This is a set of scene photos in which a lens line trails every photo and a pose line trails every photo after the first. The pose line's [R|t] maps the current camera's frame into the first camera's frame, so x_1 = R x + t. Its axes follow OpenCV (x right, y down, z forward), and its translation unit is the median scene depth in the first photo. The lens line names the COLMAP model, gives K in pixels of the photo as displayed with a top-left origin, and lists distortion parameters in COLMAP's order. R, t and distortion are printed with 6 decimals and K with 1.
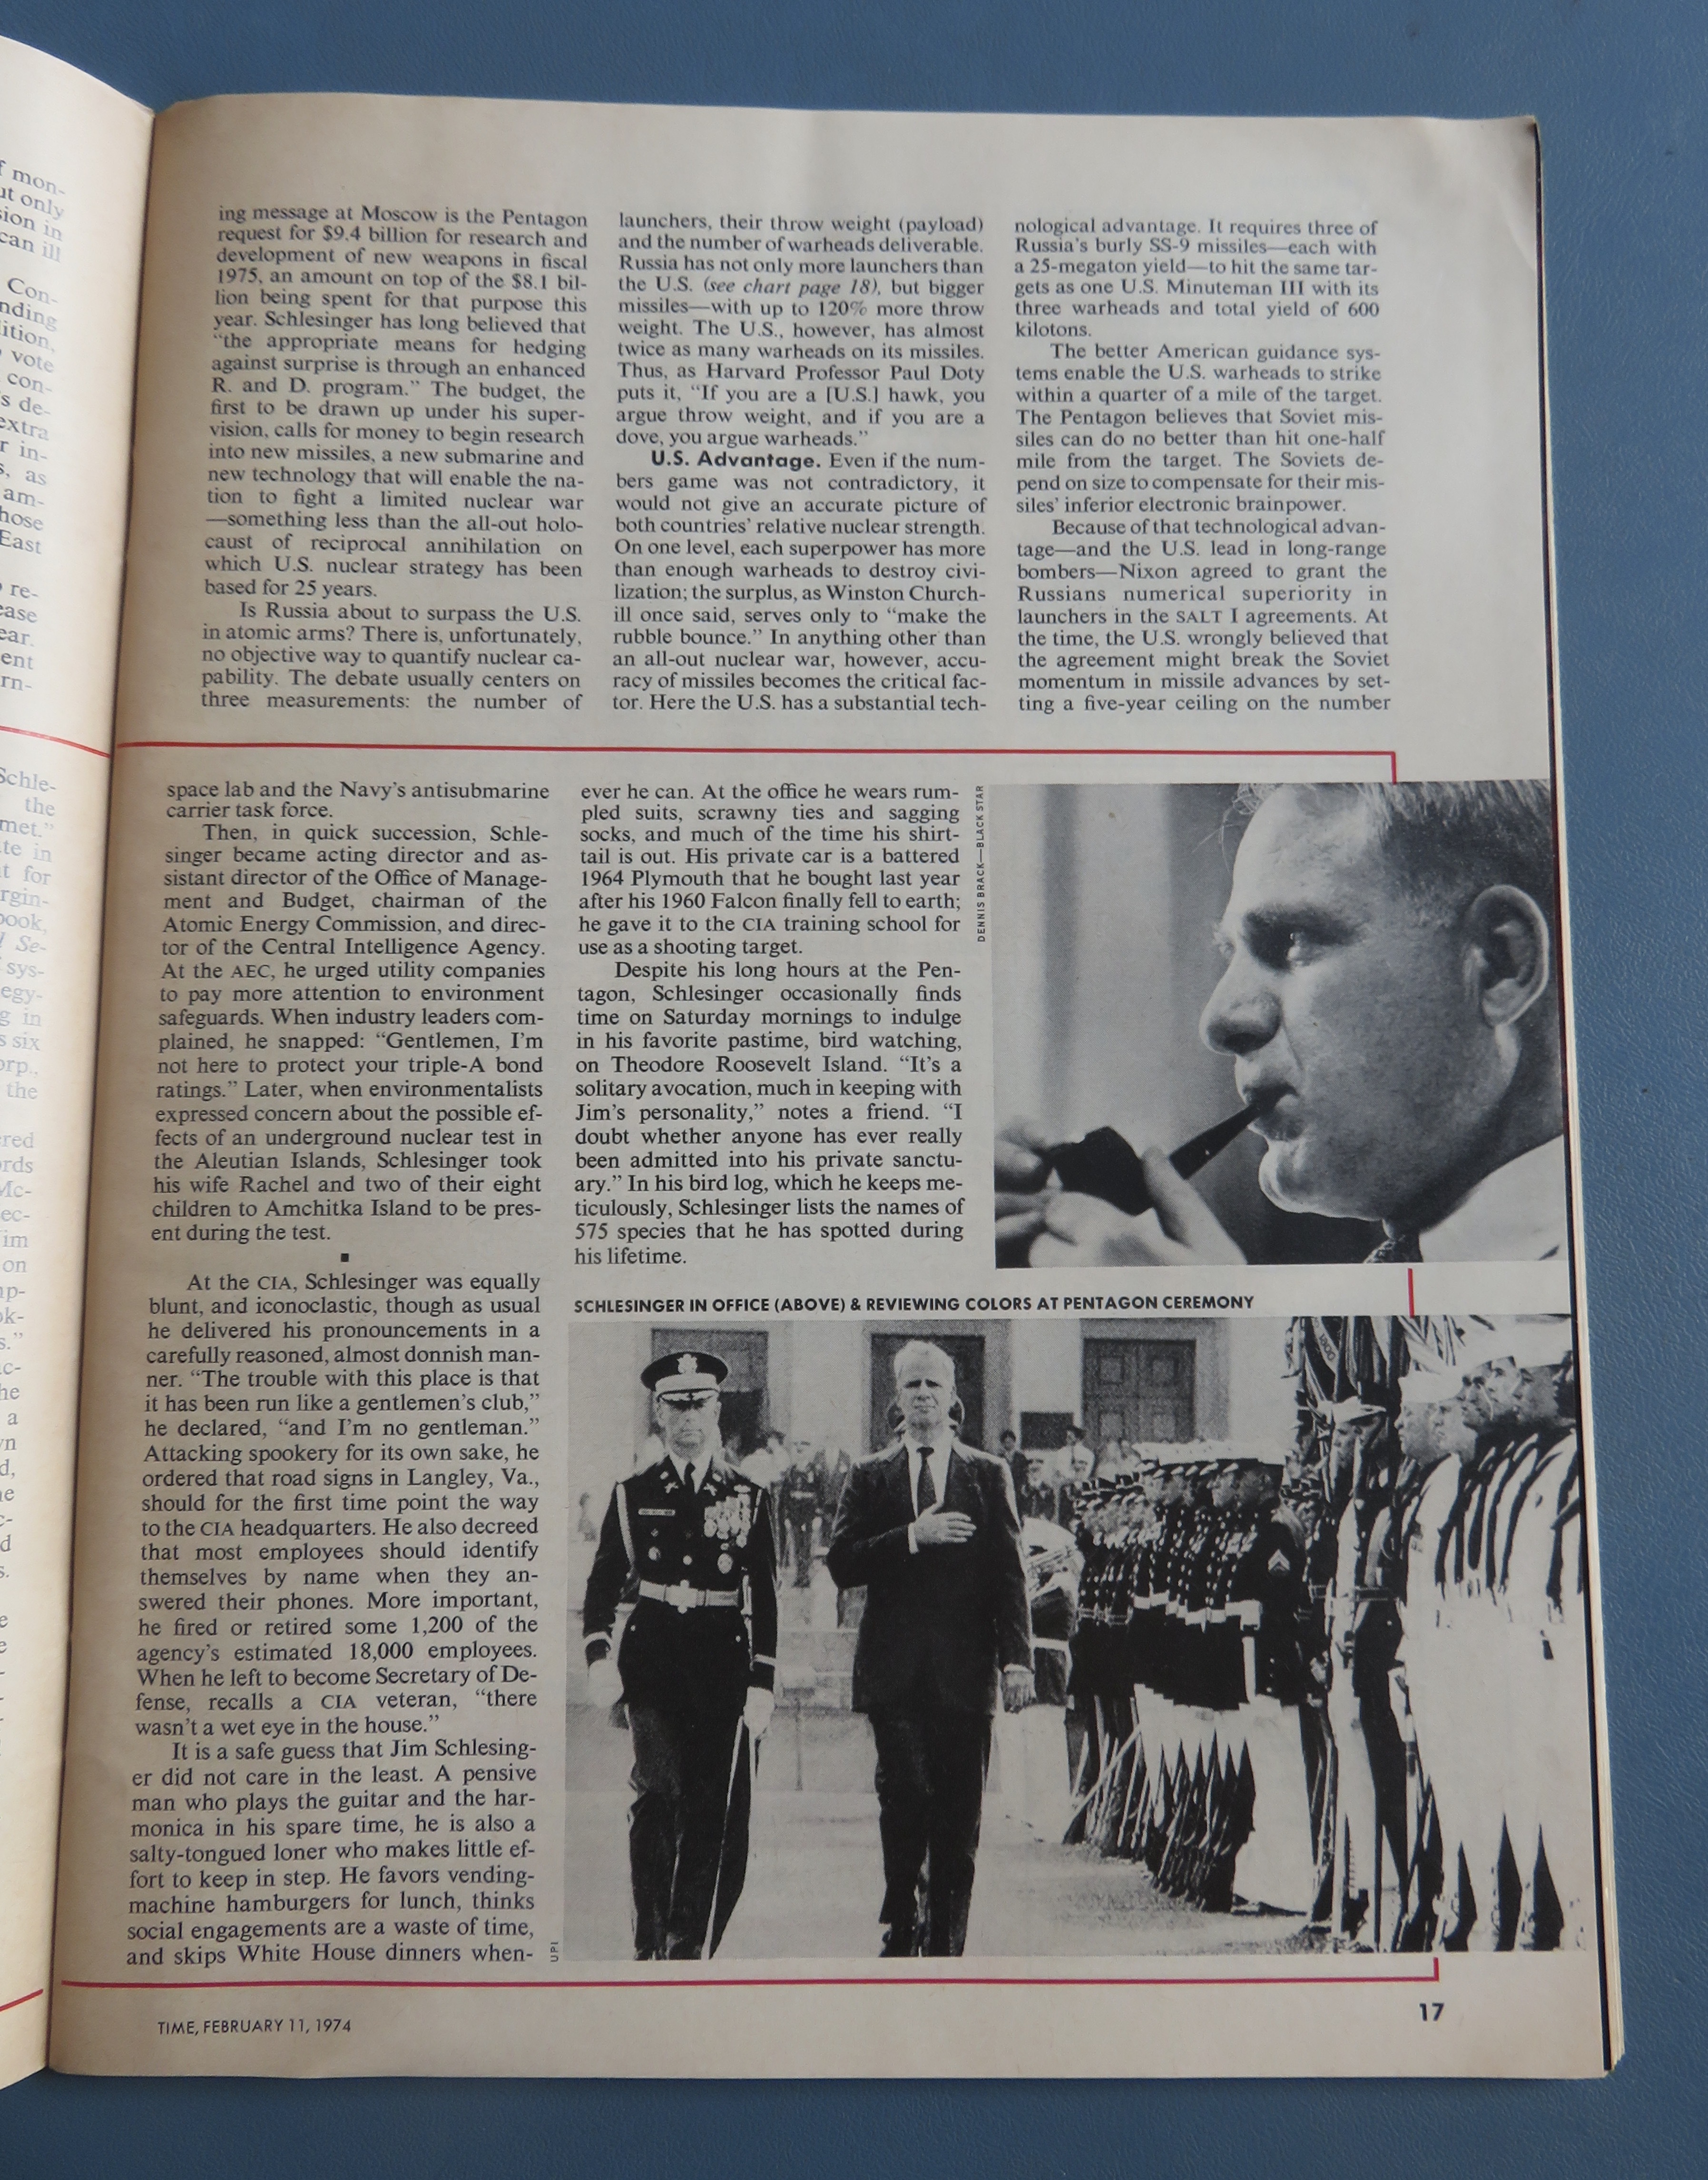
lens RADIAL K [[896.1, 0, 854.3], [0, 896.1, 1095.2], [0, 0, 1]] dist [-0.001017, -0.000805]
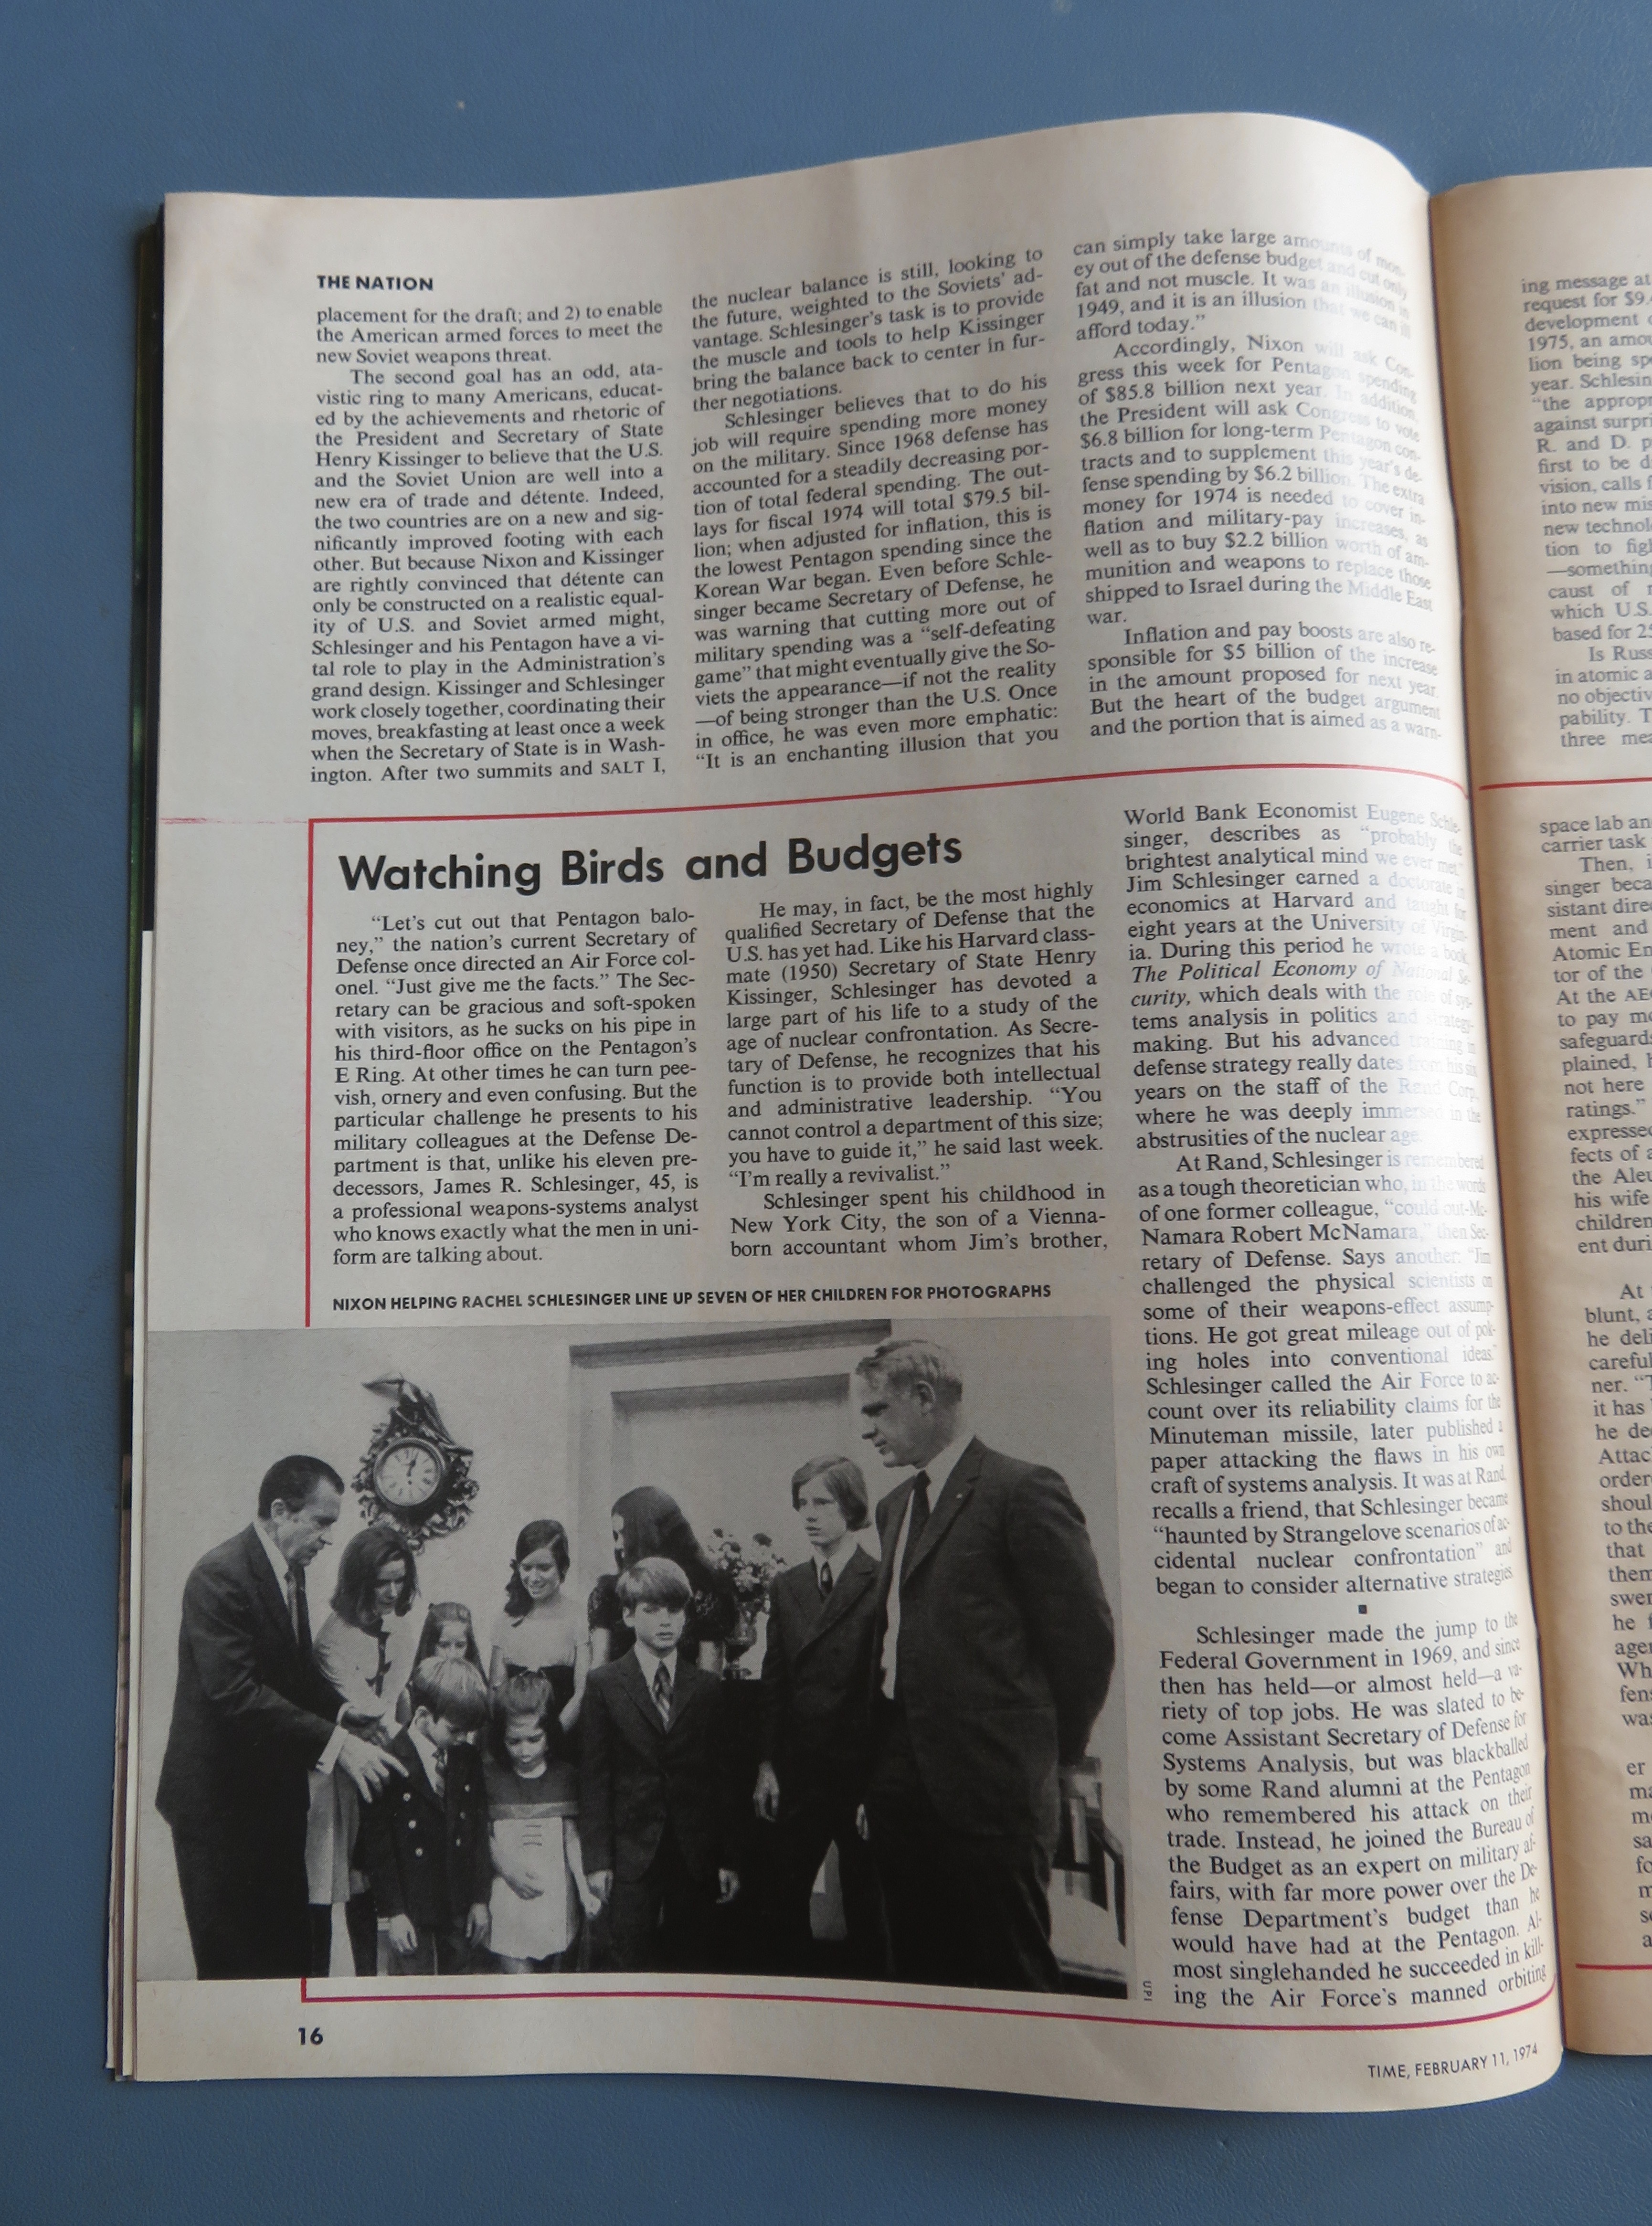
lens RADIAL K [[887.4, 0, 826.2], [0, 887.4, 1108.2], [0, 0, 1]] dist [-0.003099, -0.000109]
pose [[0.998816, -0.042571, -0.023541, -1.591218], [0.042282, 0.999025, -0.012662, -0.031559], [0.024057, 0.011652, 0.999643, -0.061145]]
